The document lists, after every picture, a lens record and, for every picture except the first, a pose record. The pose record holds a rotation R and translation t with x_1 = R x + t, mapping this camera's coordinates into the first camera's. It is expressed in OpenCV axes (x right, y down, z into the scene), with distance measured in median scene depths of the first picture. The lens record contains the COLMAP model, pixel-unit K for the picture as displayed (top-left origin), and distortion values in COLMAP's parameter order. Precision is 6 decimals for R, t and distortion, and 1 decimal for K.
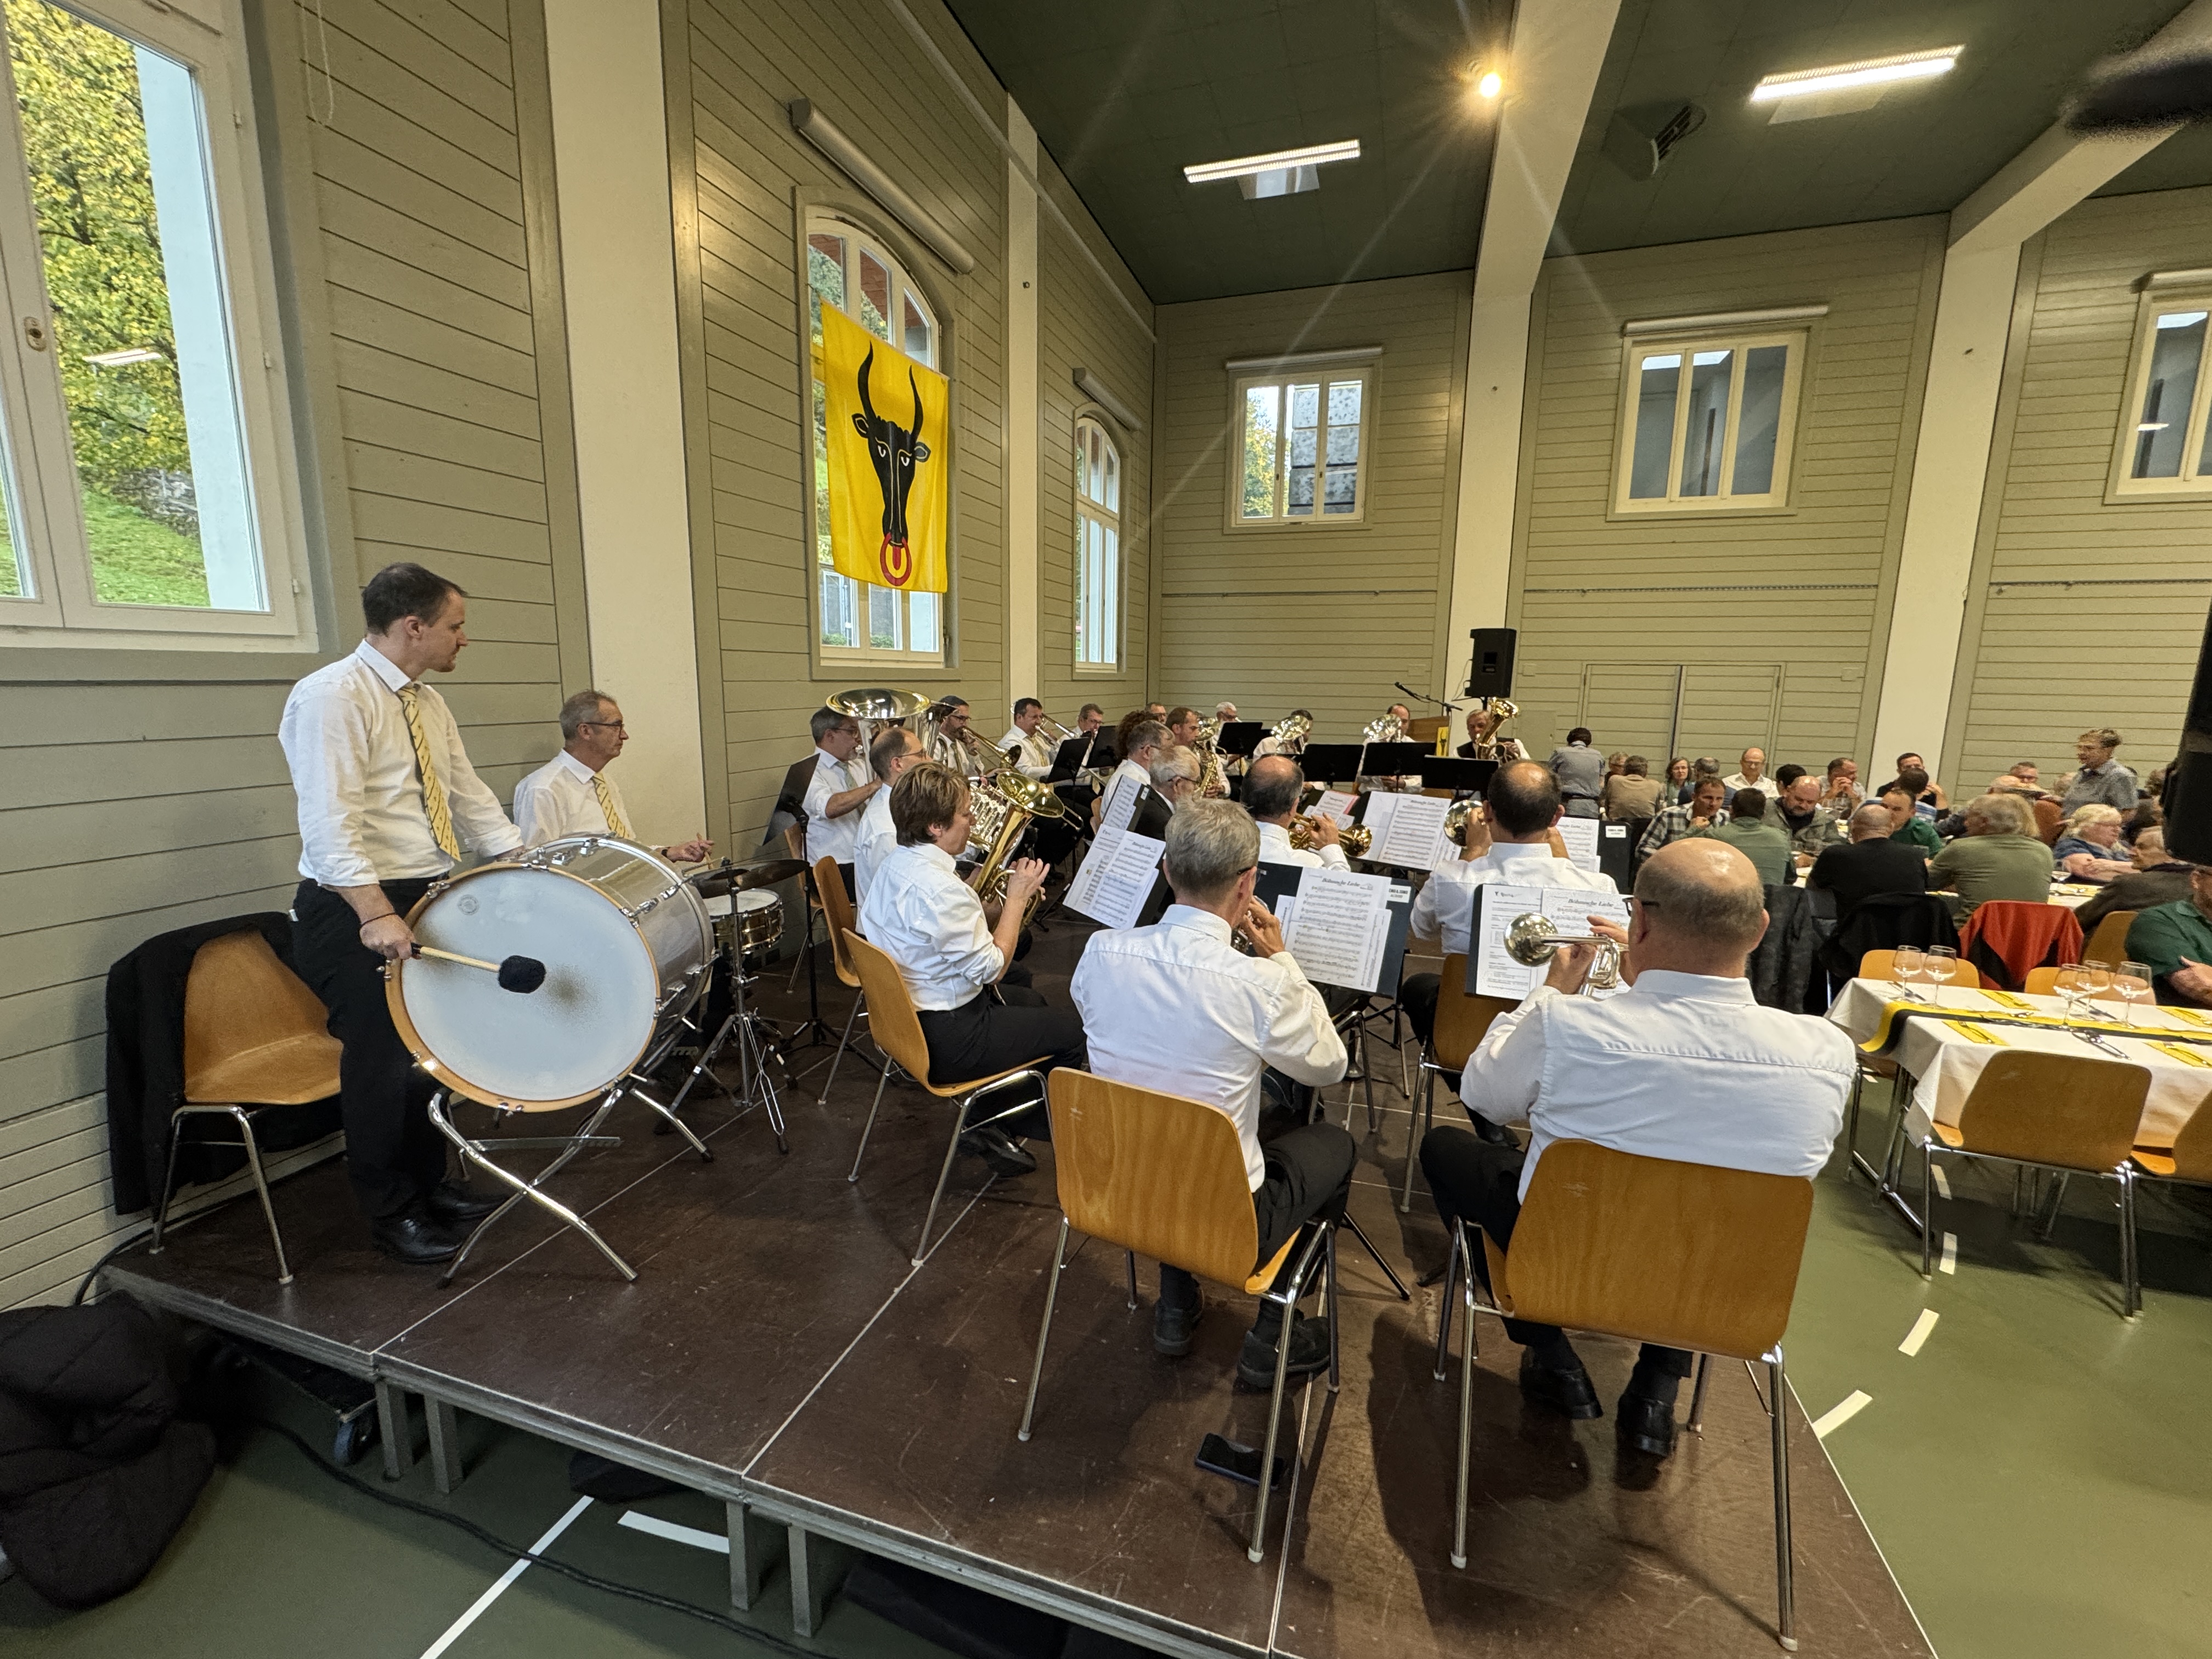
lens RADIAL K [[922.0, 0, 1105.1], [0, 922.0, 829.6], [0, 0, 1]] dist [-0.000776, 0.000116]
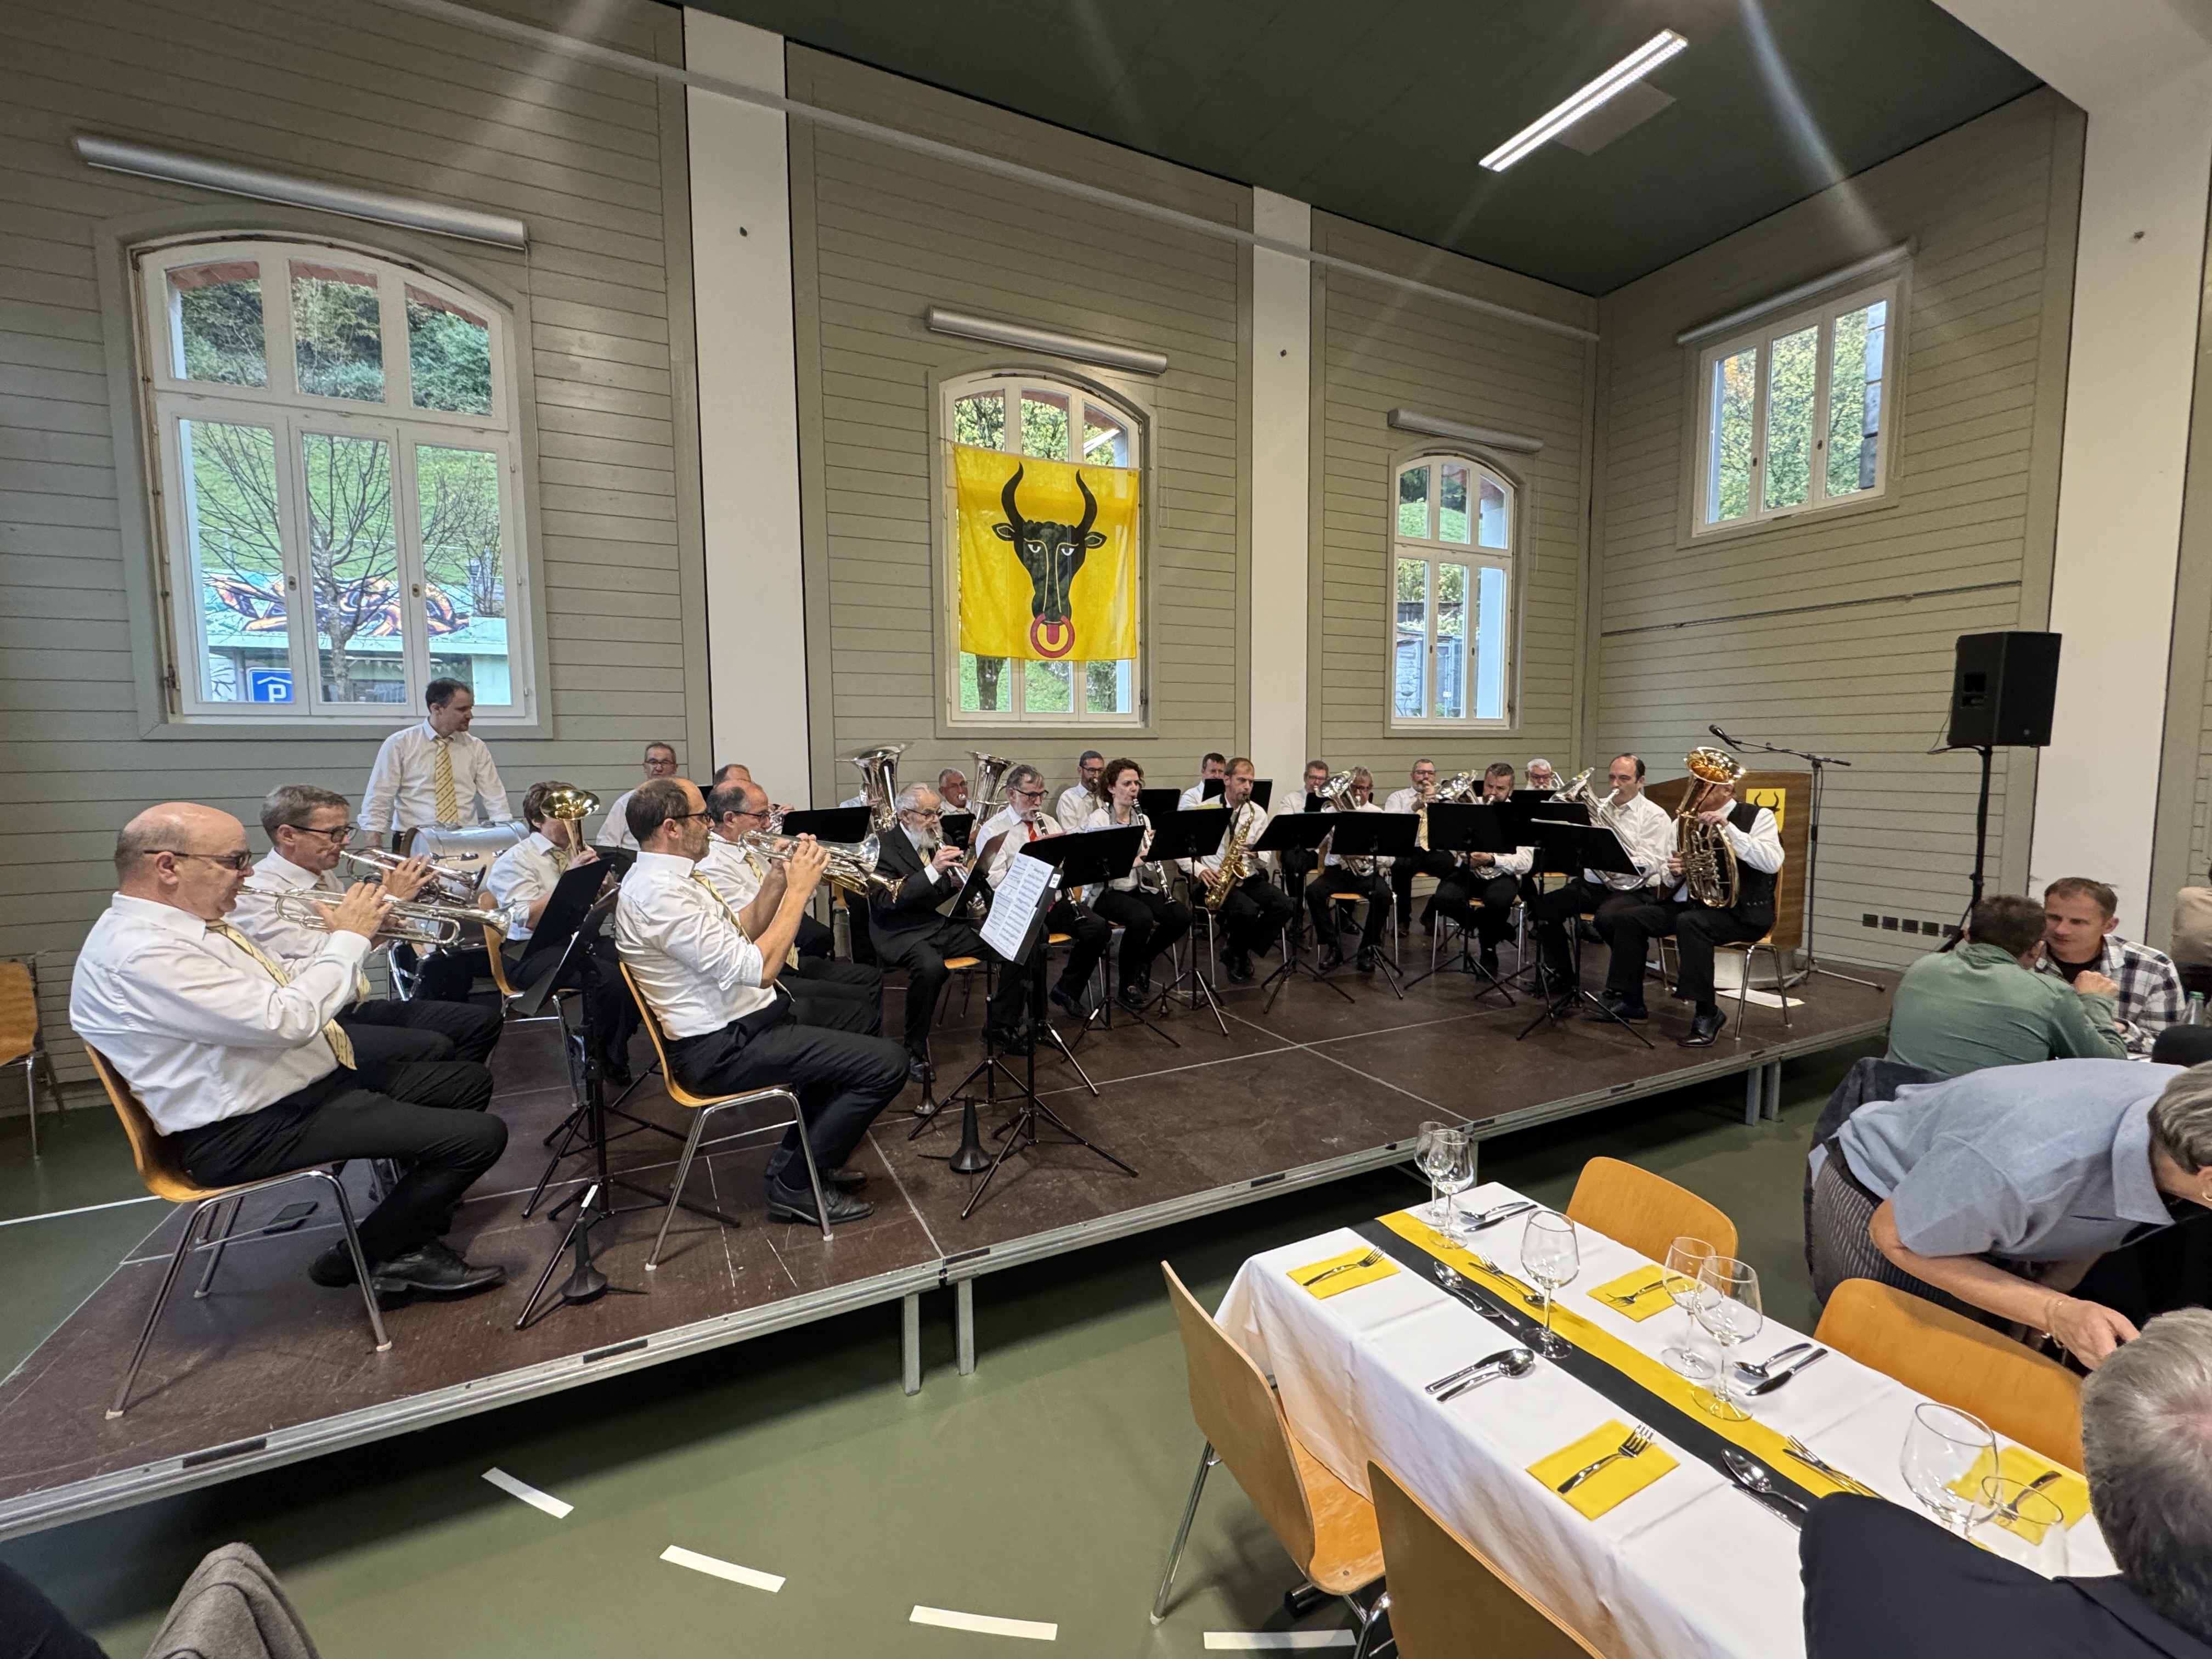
lens RADIAL K [[922.0, 0, 1105.0], [0, 922.0, 828.3], [0, 0, 1]] dist [-0.000776, 0.000116]
pose [[0.708471, 0.040262, -0.704590, 0.639731], [-0.098171, 0.994287, -0.041895, -0.008106], [0.698878, 0.098852, 0.708377, 0.239443]]
